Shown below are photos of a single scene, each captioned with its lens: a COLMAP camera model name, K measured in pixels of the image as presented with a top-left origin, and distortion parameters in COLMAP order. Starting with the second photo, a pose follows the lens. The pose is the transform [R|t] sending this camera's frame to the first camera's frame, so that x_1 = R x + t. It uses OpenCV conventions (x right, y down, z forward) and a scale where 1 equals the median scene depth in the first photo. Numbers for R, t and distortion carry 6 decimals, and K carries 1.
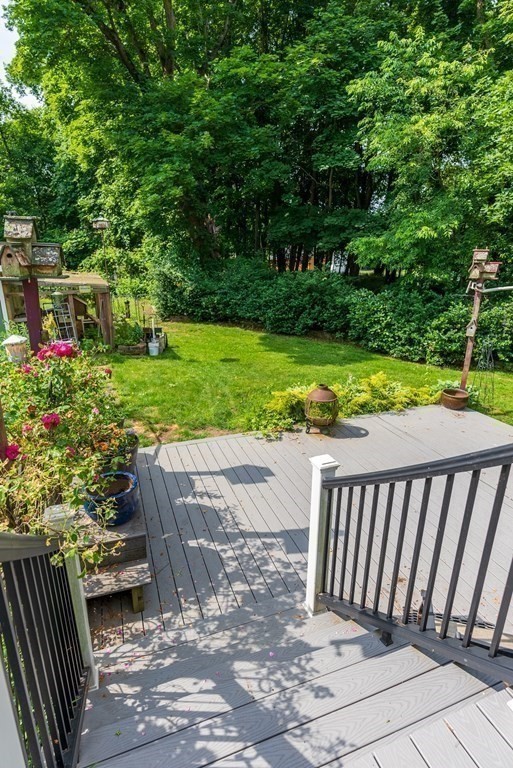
lens RADIAL K [[439.1, 0, 249.0], [0, 439.1, 385.0], [0, 0, 1]] dist [0.001736, 0.003405]
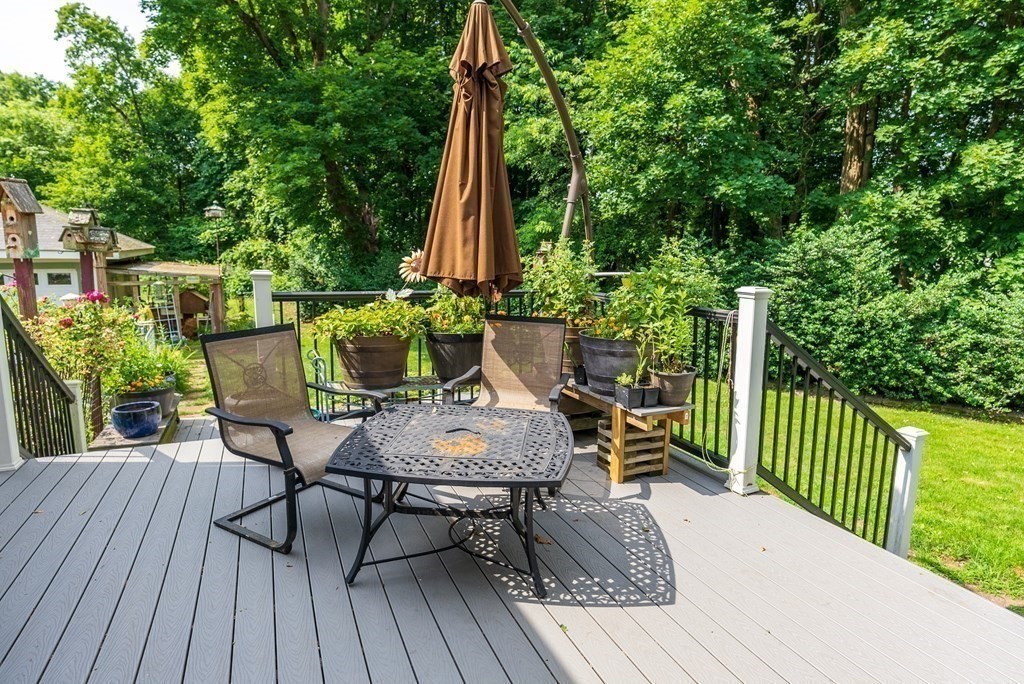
lens RADIAL K [[585.5, 0, 501.1], [0, 585.5, 339.1], [0, 0, 1]] dist [0.001736, 0.003405]
pose [[0.997960, 0.006932, 0.063473, 0.136550], [0.002163, 0.989848, -0.142116, 0.057959], [-0.063813, 0.141963, 0.987813, -0.170645]]
